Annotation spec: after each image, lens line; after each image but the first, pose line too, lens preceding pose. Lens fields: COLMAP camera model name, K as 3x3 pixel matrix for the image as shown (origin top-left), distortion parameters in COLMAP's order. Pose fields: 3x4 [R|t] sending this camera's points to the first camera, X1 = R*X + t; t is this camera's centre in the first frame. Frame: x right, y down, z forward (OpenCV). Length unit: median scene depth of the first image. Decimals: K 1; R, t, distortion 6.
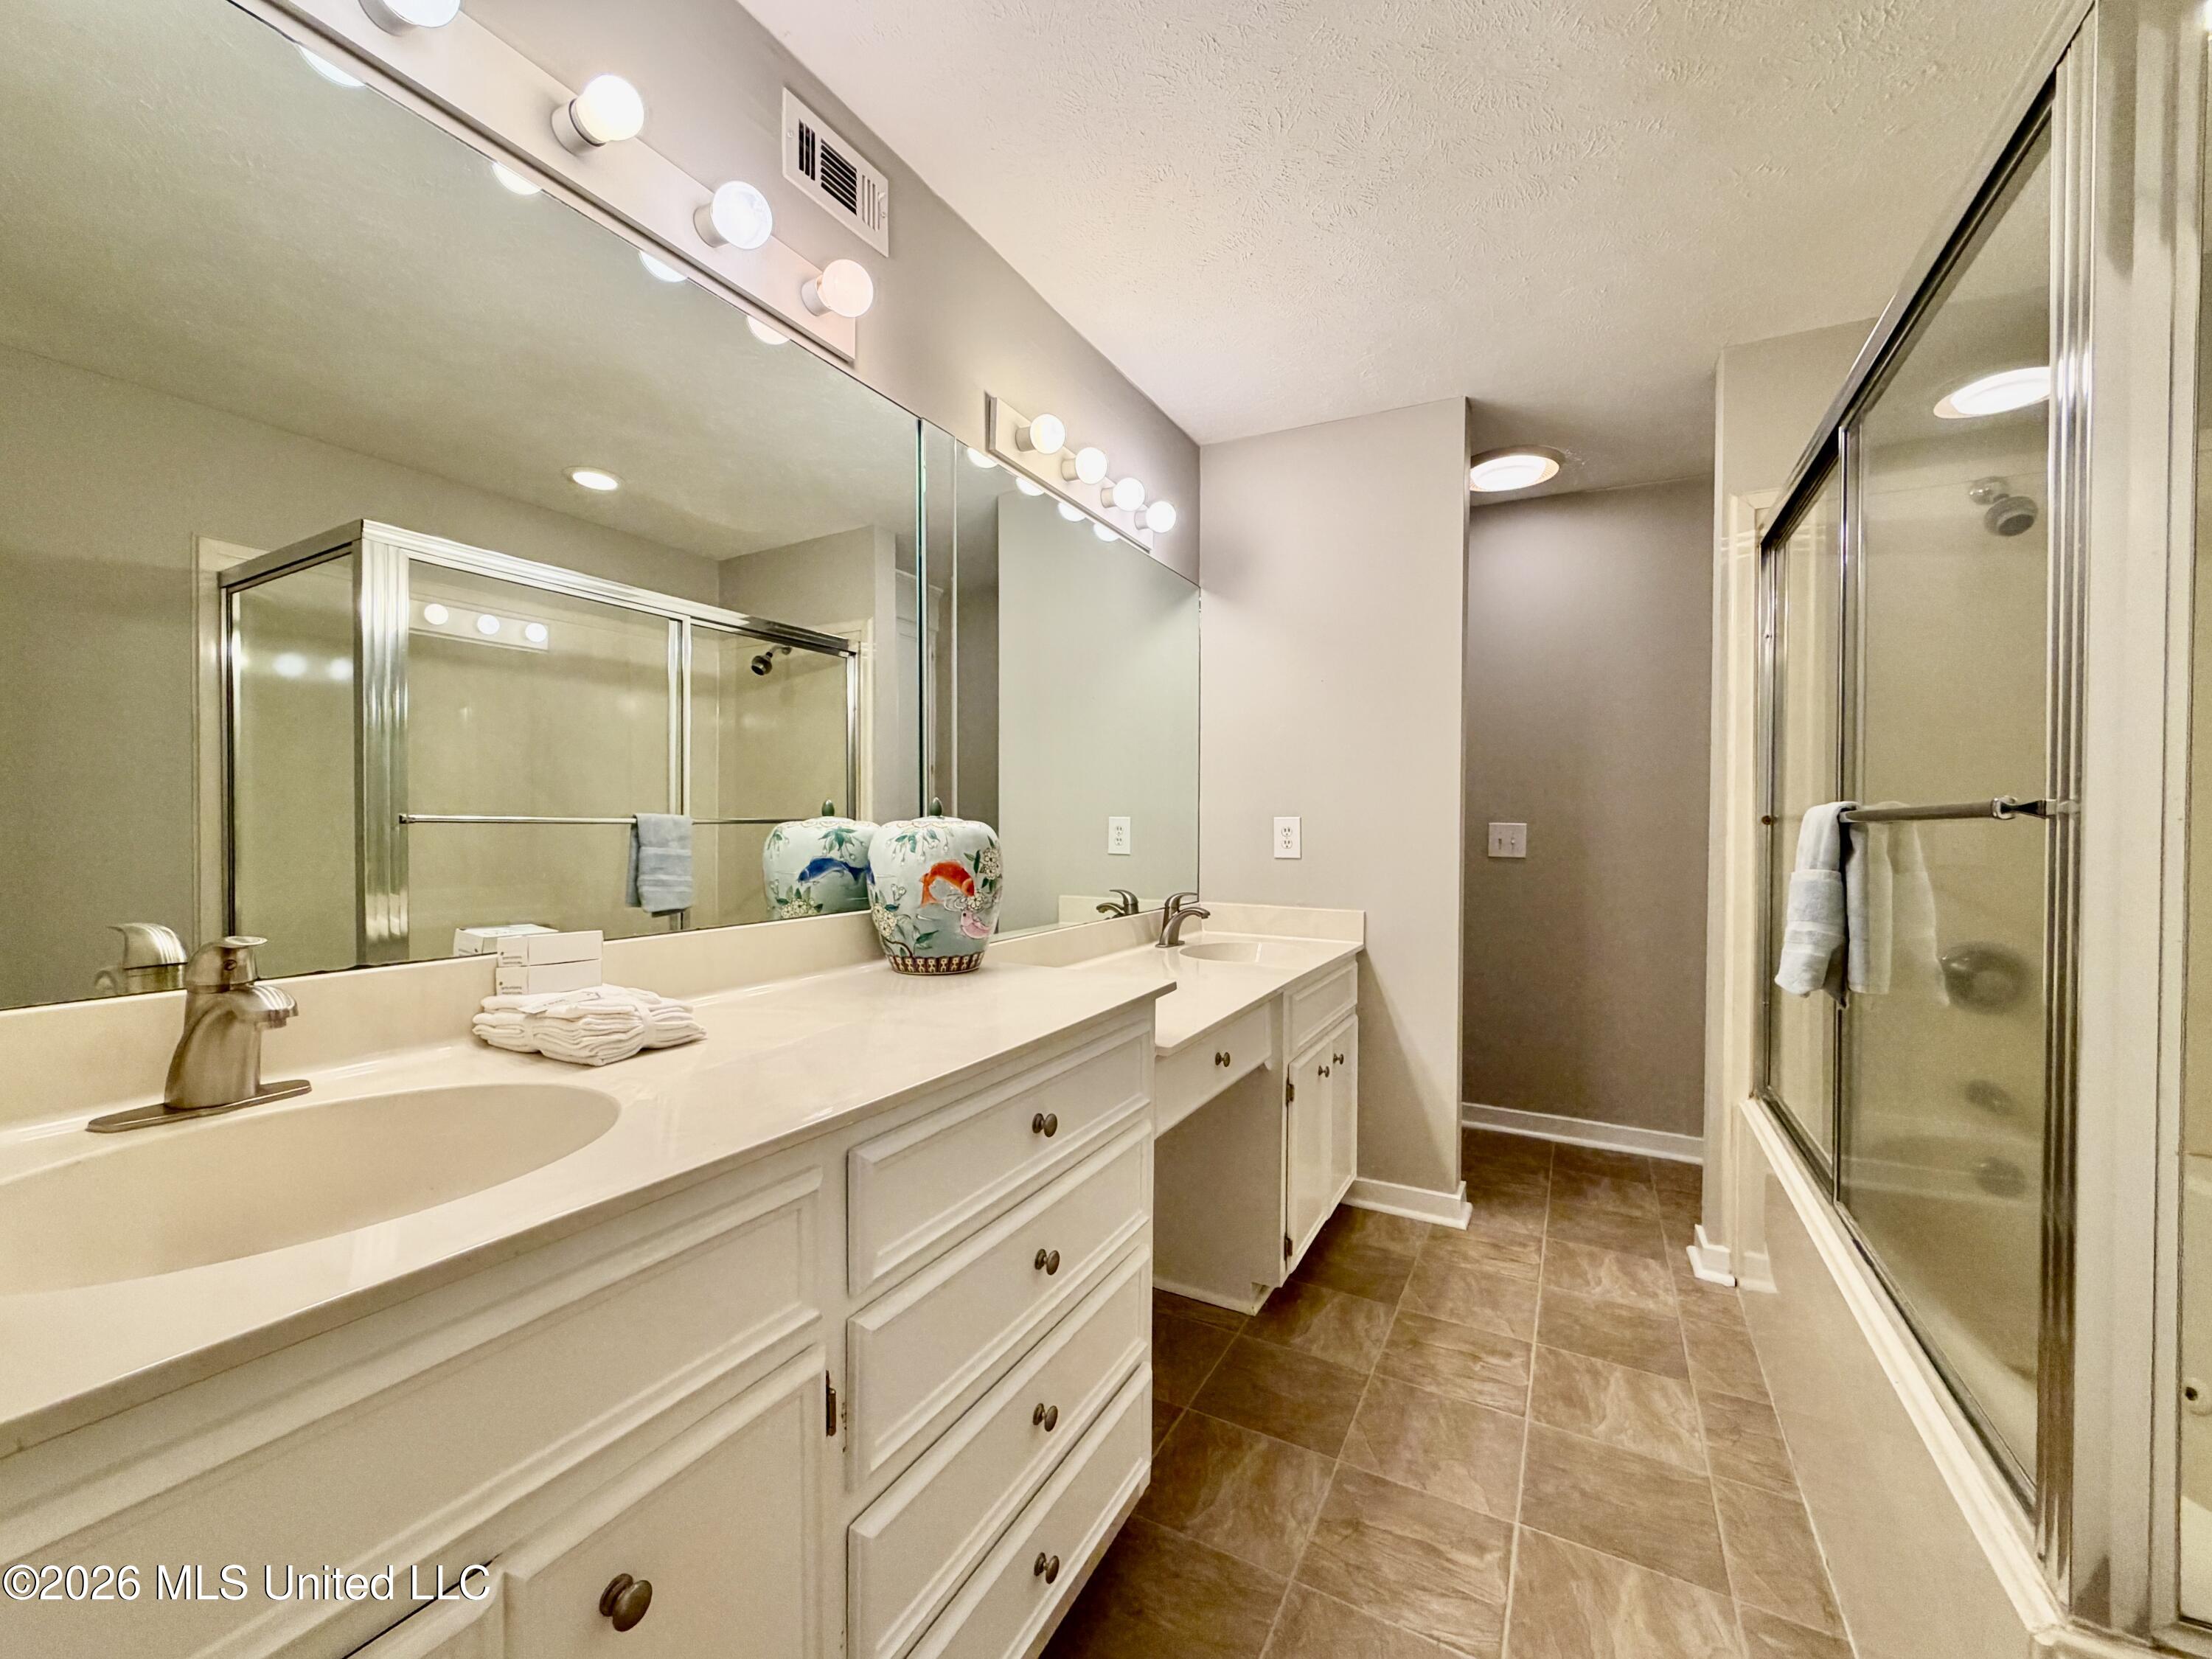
lens RADIAL K [[881.7, 0, 1102.7], [0, 881.7, 832.0], [0, 0, 1]] dist [-0.001013, 0.000097]
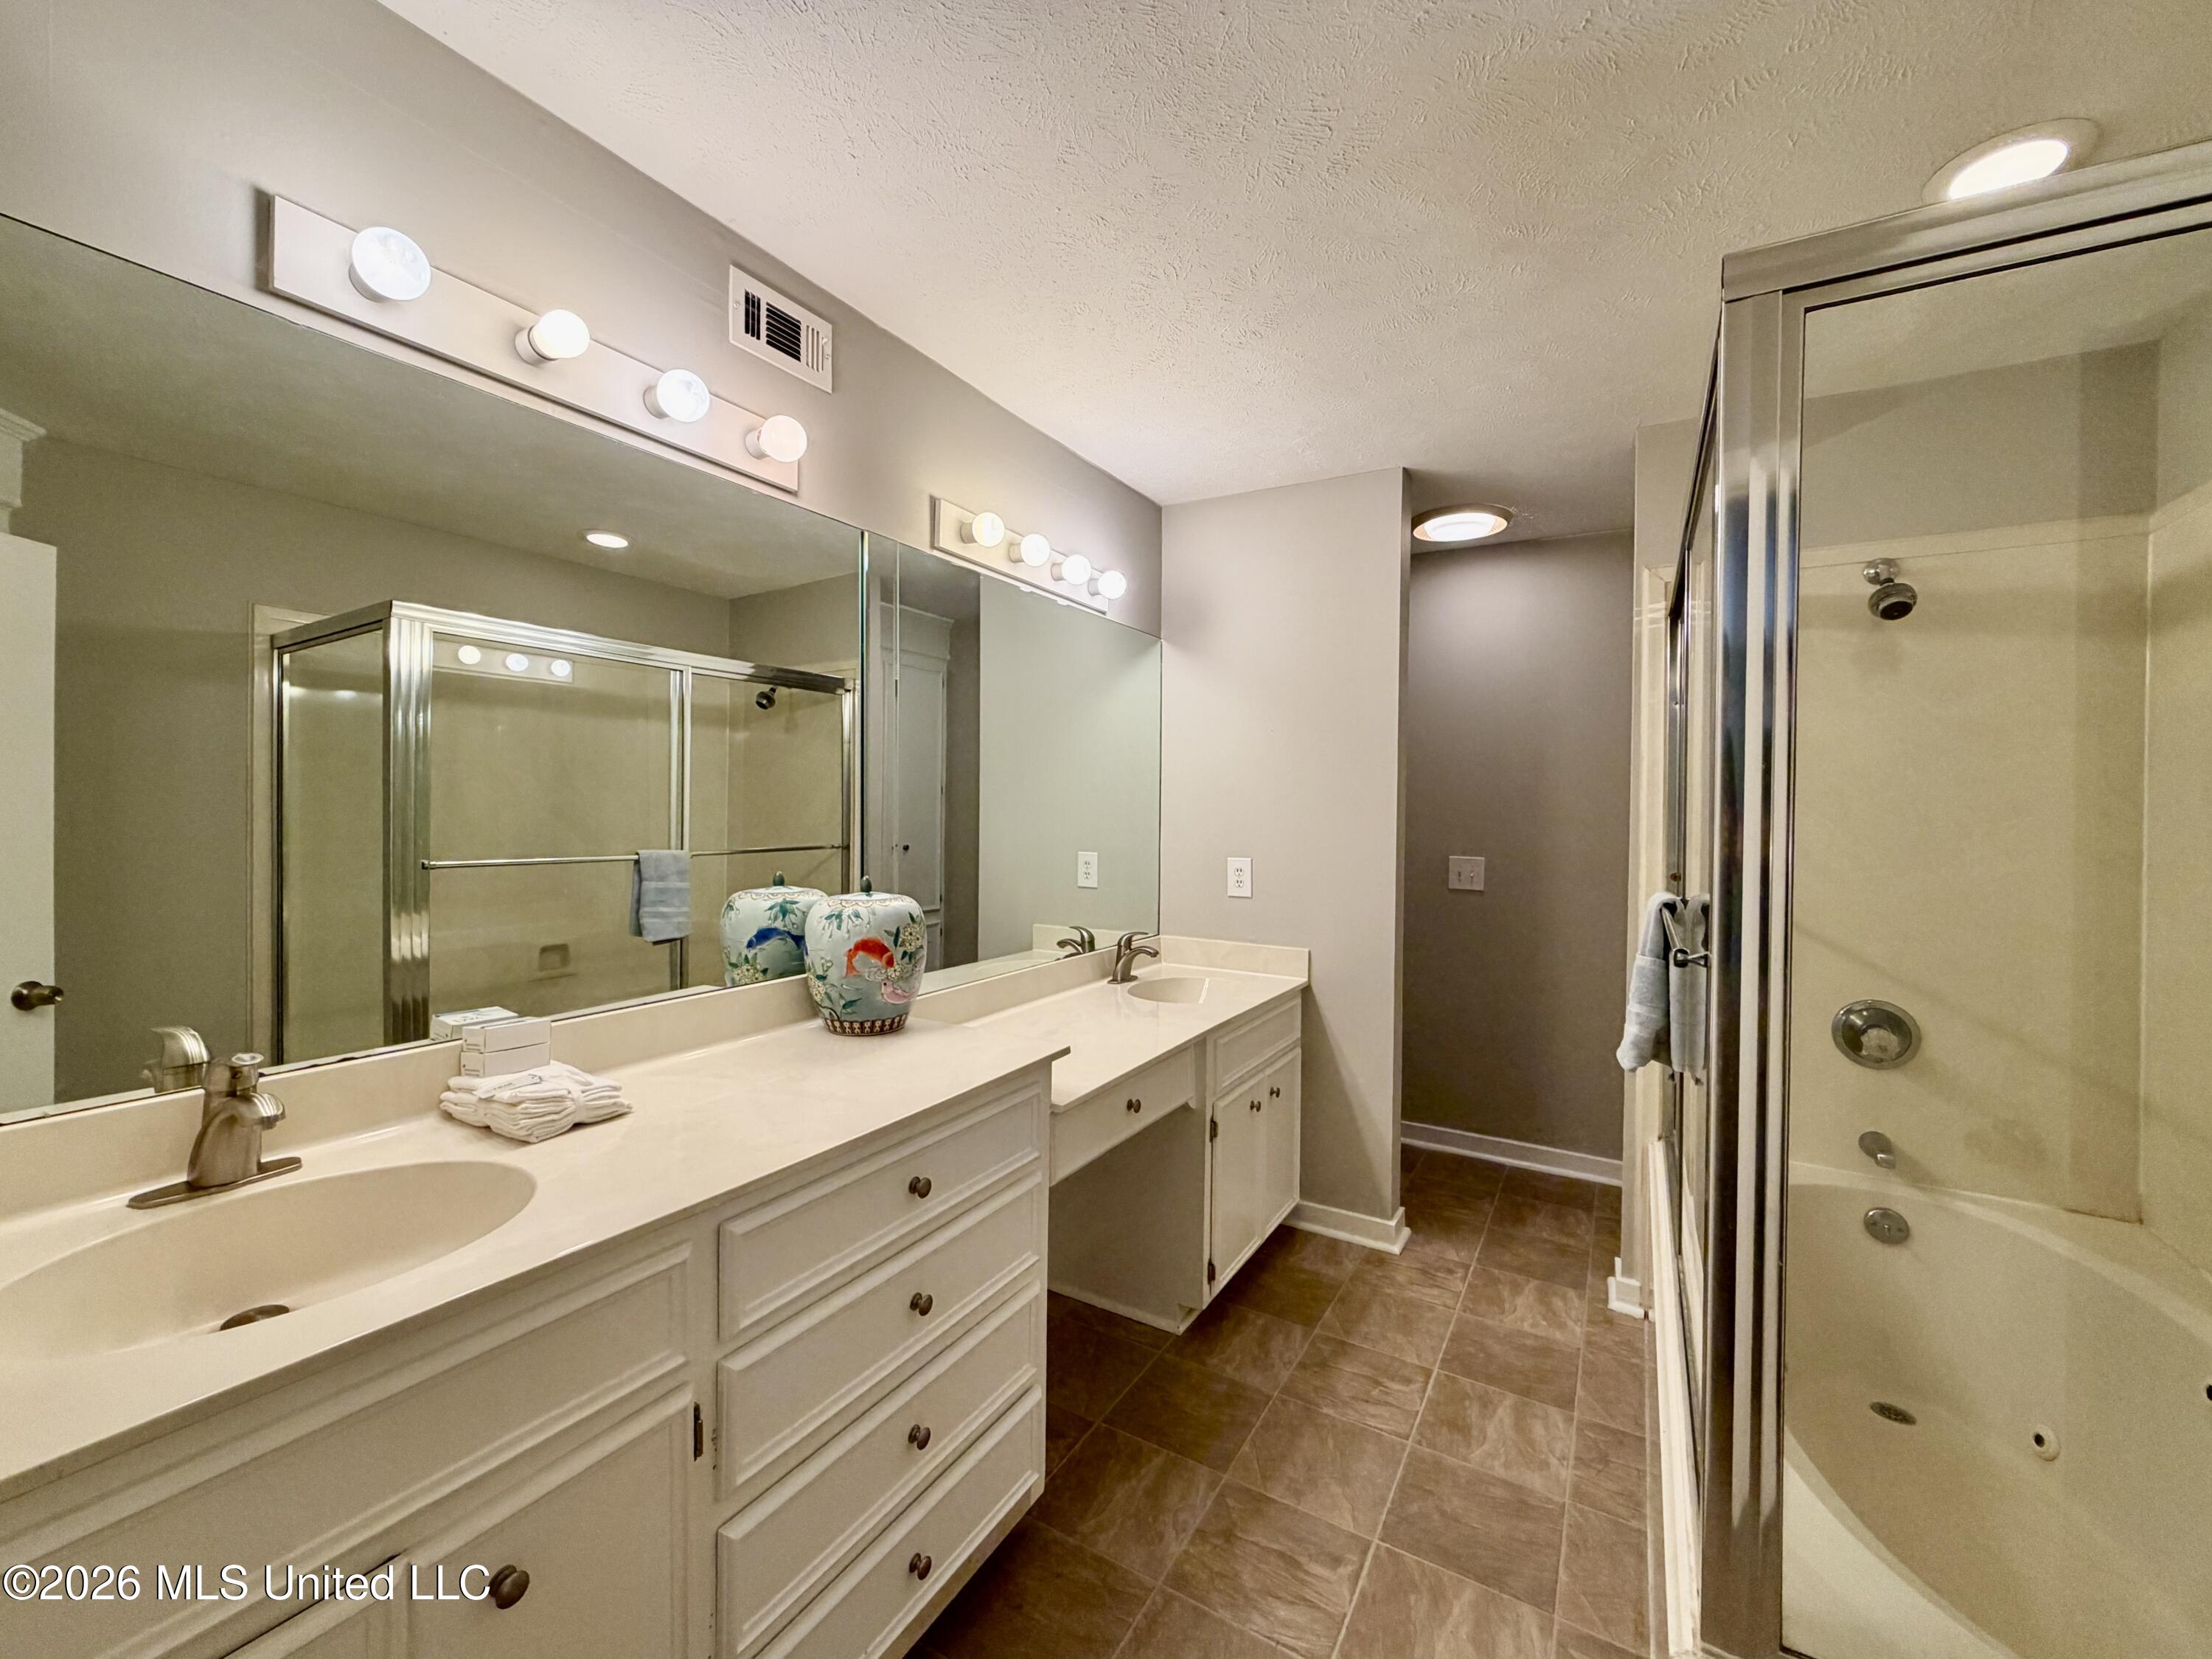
lens RADIAL K [[881.0, 0, 1105.3], [0, 881.0, 815.1], [0, 0, 1]] dist [-0.000741, -0.000683]
pose [[0.999178, 0.004813, -0.040252, 0.153703], [-0.004955, 0.999982, -0.003434, -0.108744], [0.040235, 0.003631, 0.999184, -0.109819]]
